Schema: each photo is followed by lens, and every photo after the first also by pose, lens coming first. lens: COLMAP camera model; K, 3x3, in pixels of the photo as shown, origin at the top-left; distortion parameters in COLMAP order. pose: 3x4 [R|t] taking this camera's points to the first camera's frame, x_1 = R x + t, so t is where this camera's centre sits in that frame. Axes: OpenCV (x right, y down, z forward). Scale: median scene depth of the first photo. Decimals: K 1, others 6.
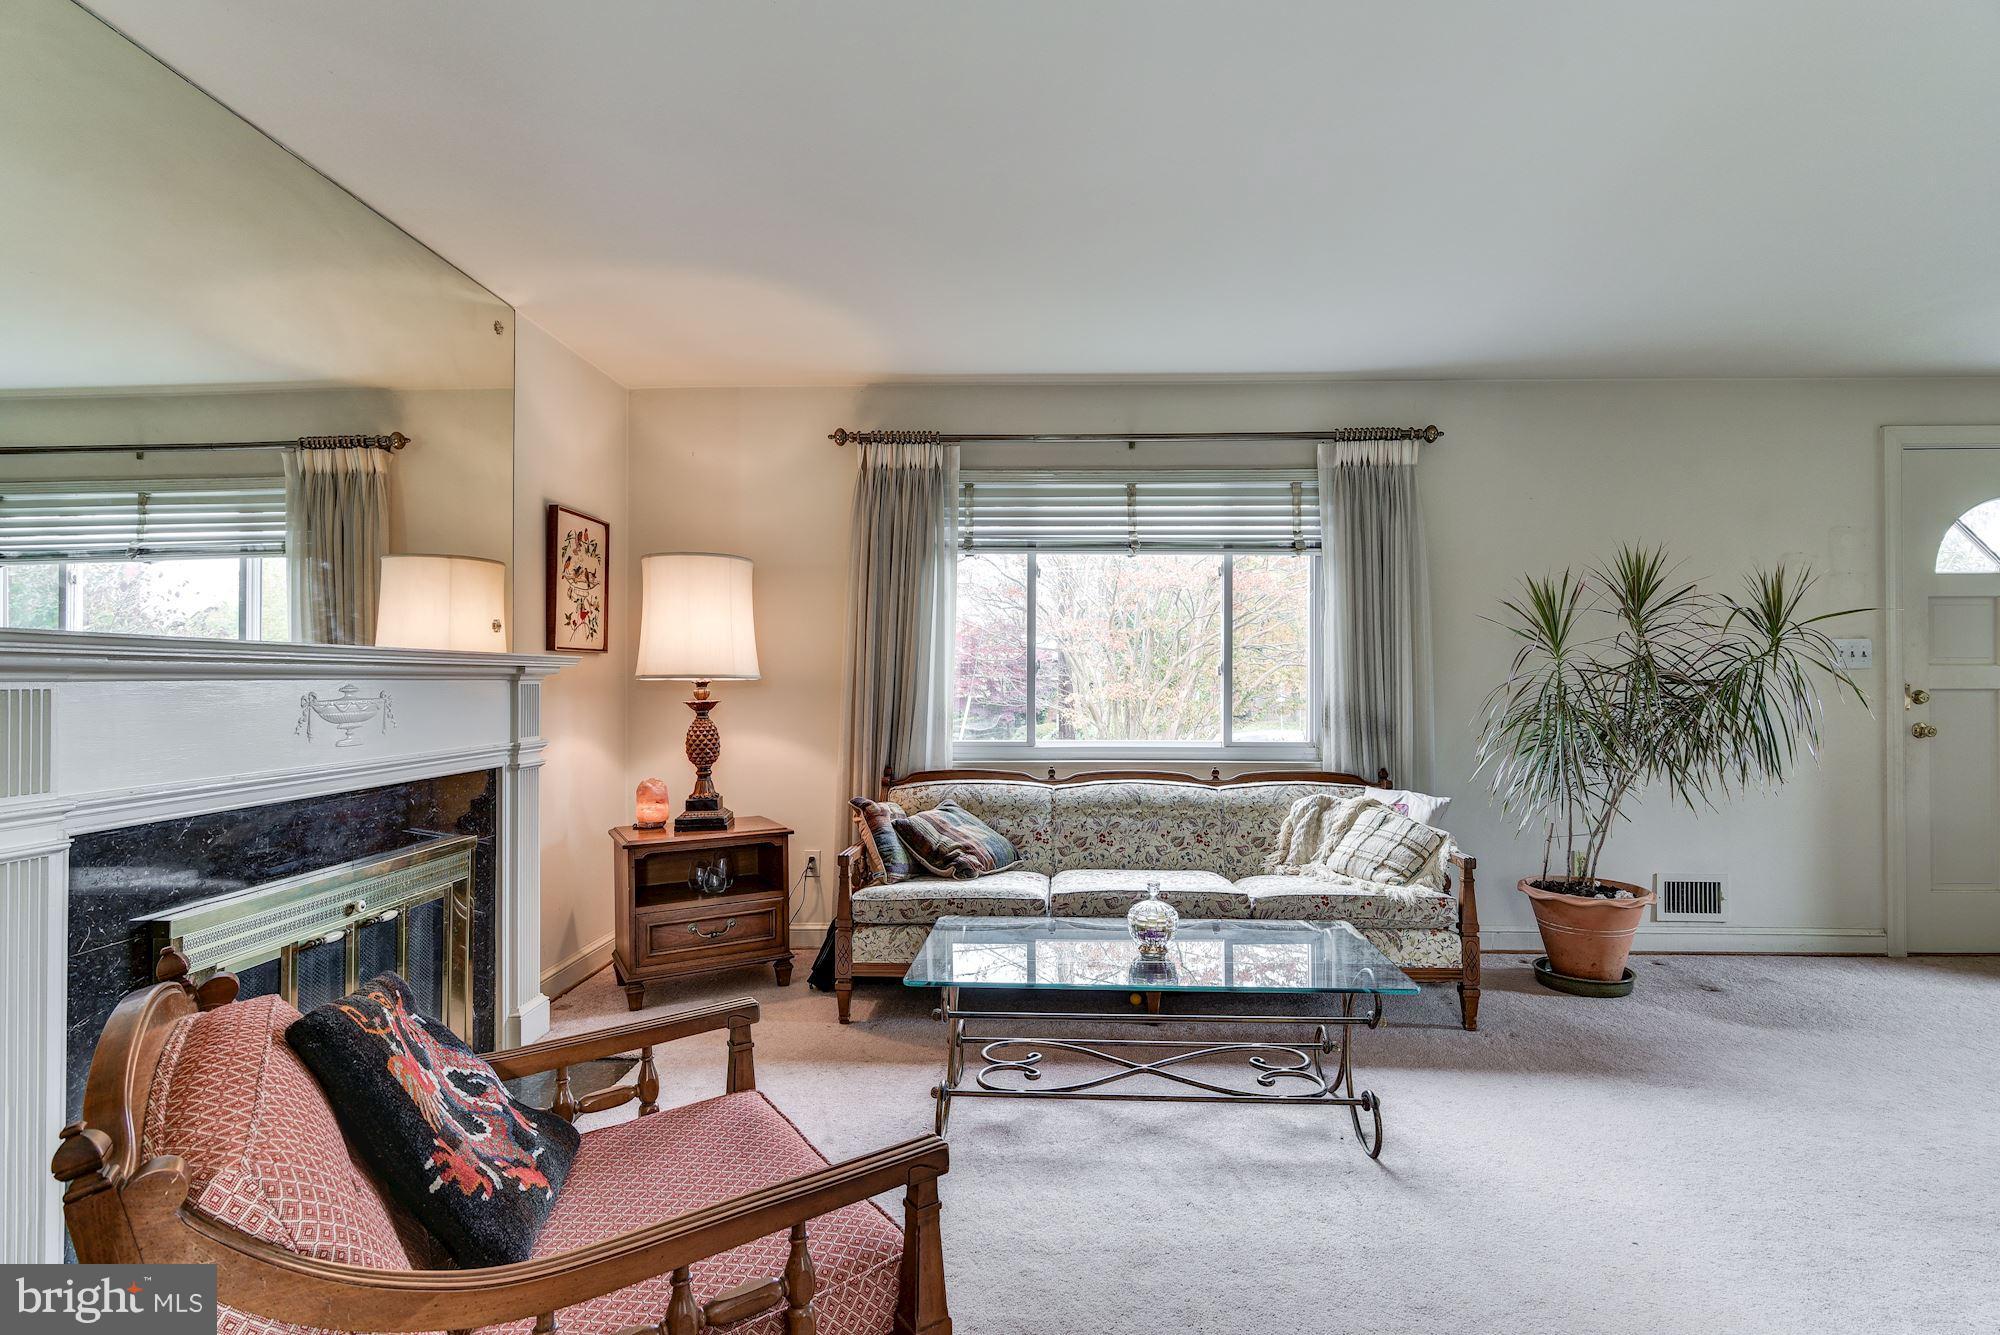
lens RADIAL K [[971.1, 0, 1031.0], [0, 971.1, 672.6], [0, 0, 1]] dist [-0.003030, -0.000541]
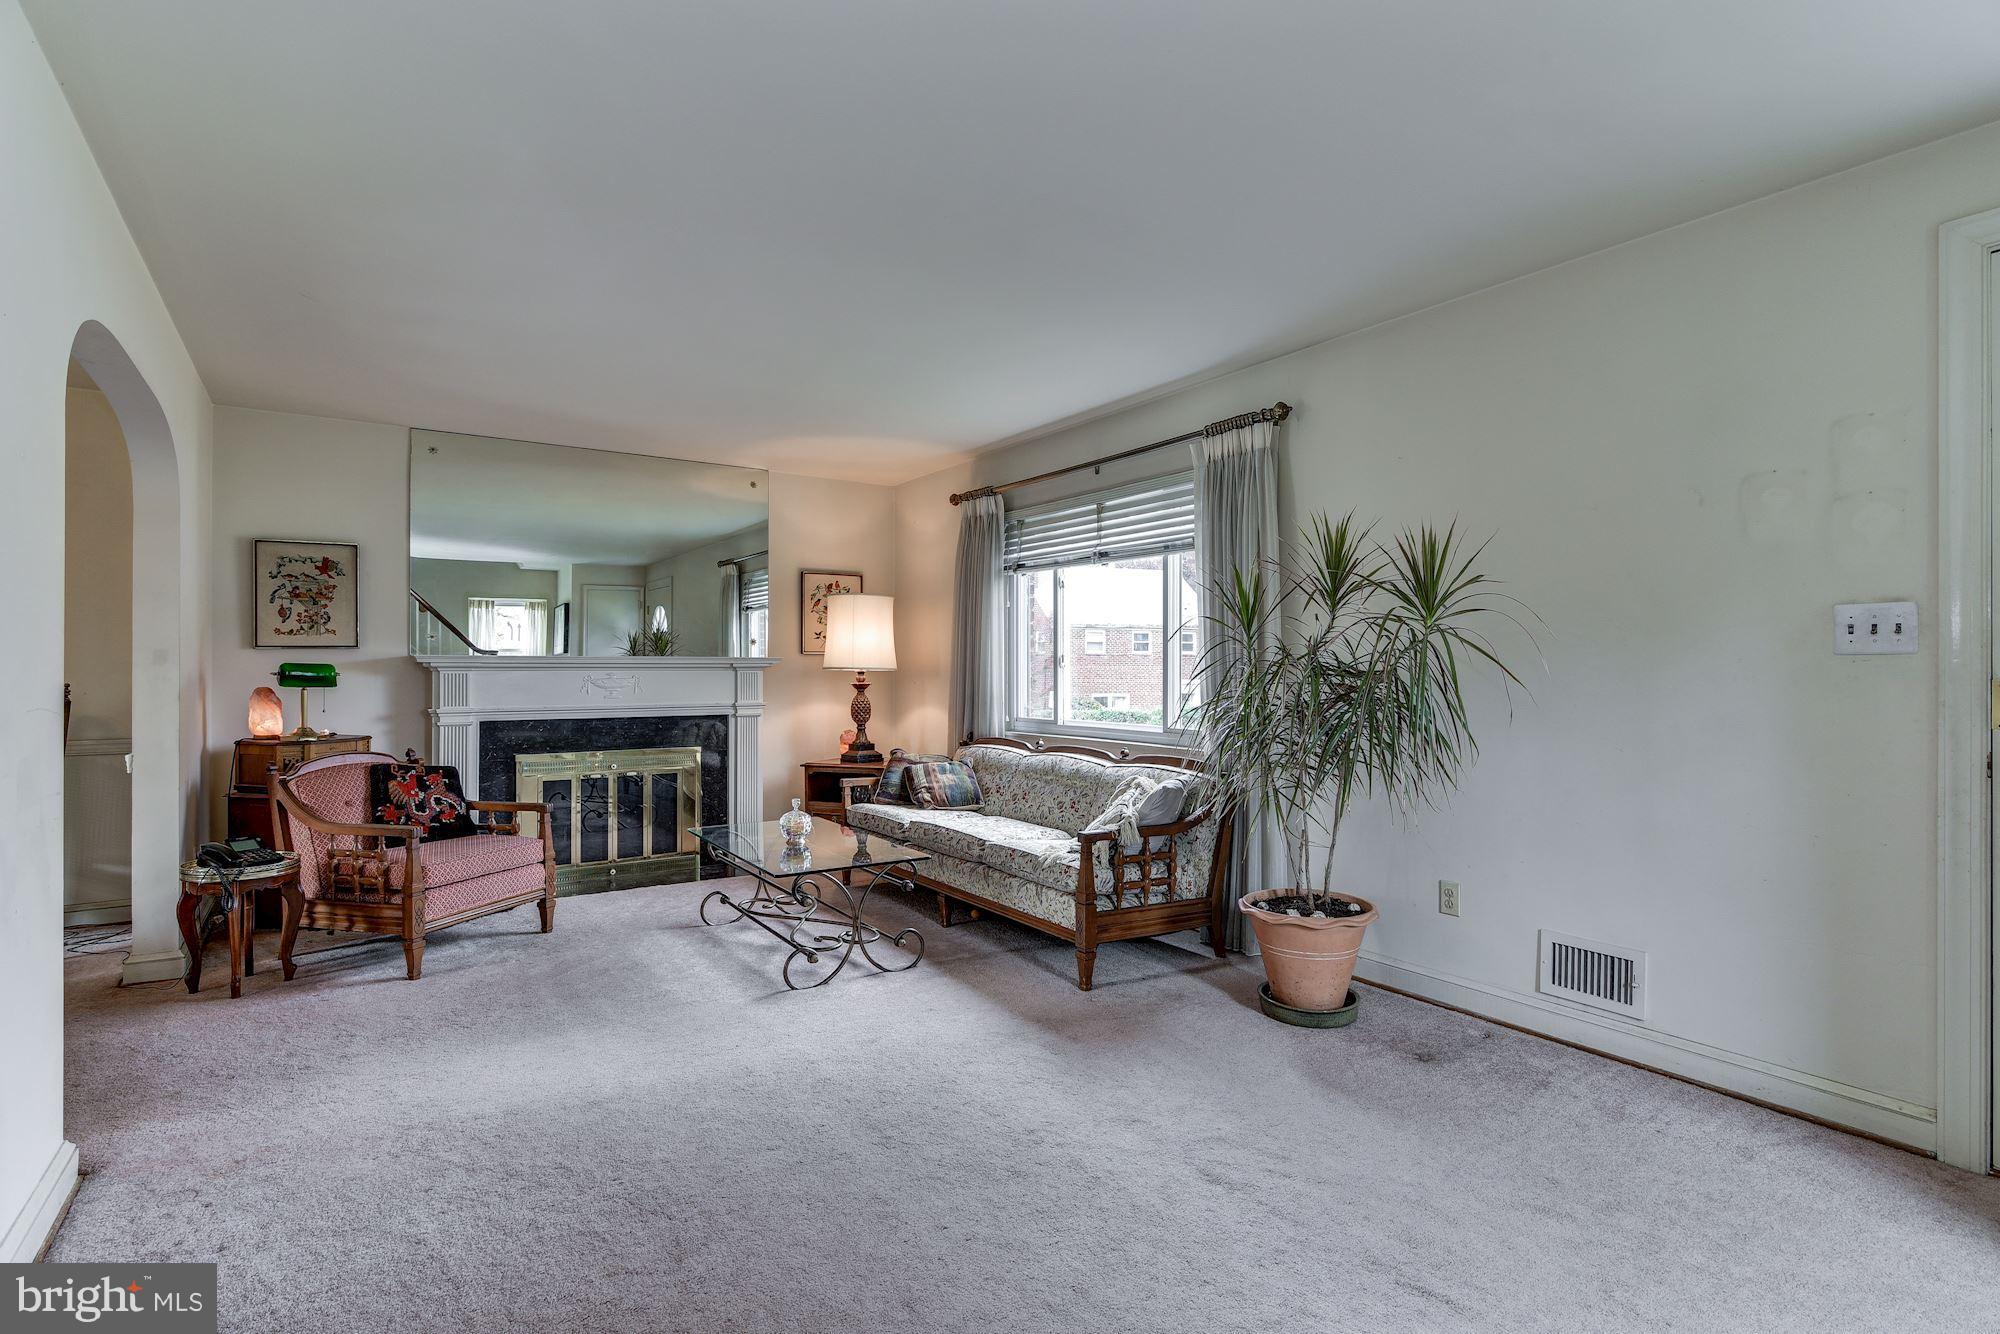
lens RADIAL K [[981.6, 0, 1006.0], [0, 981.6, 665.2], [0, 0, 1]] dist [-0.002535, -0.000733]
pose [[0.582180, -0.003001, -0.813055, 1.085316], [0.006509, 0.999978, 0.000970, -0.000937], [0.813034, -0.005857, 0.582186, 0.234877]]
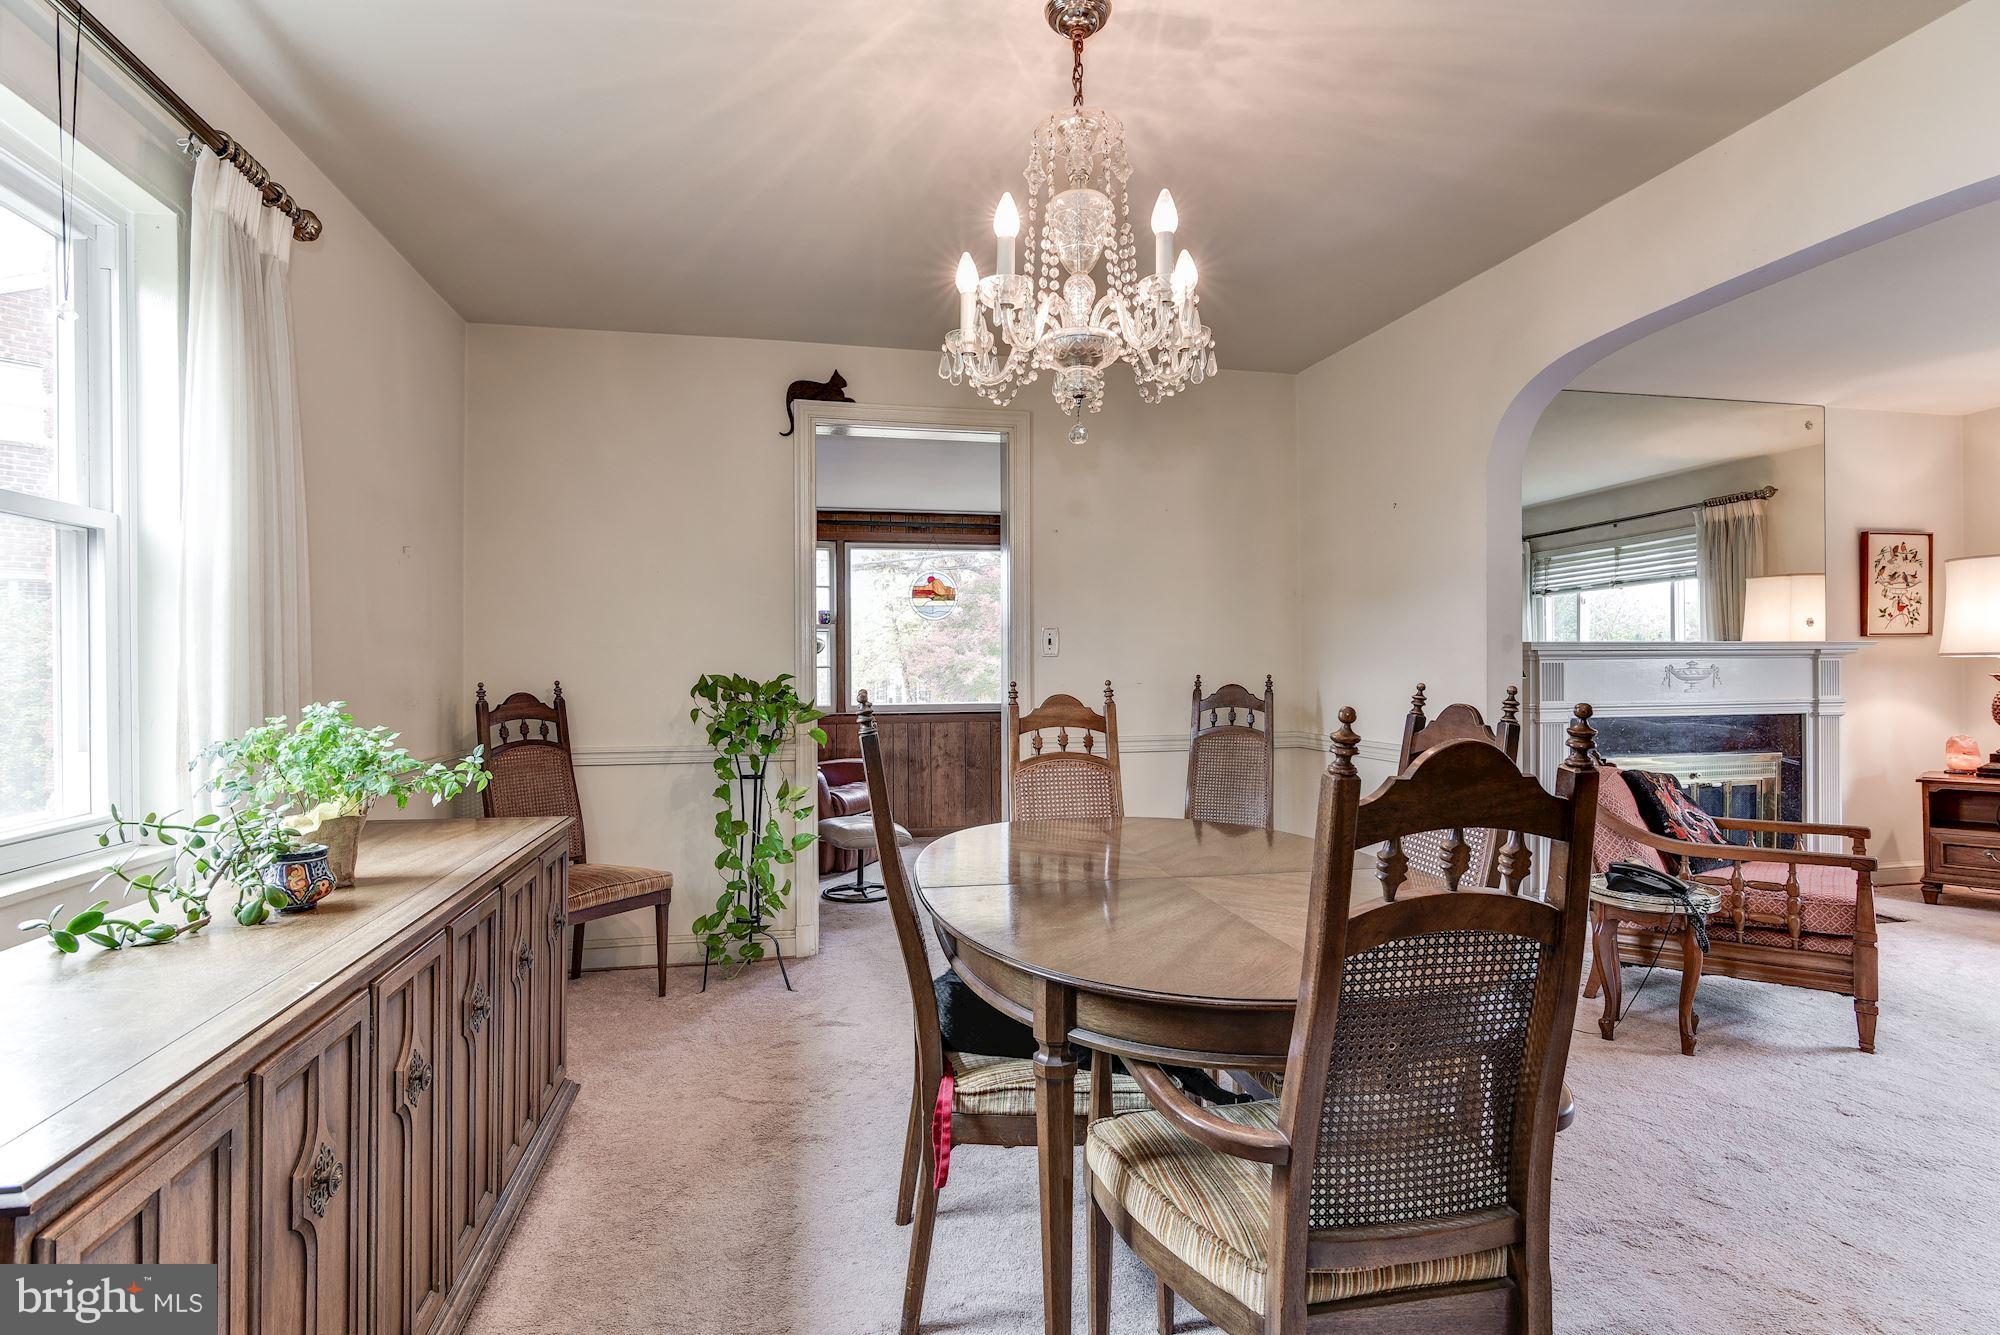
lens RADIAL K [[972.5, 0, 960.3], [0, 972.5, 668.3], [0, 0, 1]] dist [-0.012186, -0.000295]
pose [[0.203508, 0.003858, -0.979066, 0.543438], [0.013296, 0.999889, 0.006704, -0.003183], [0.978983, -0.014382, 0.203434, -0.506346]]
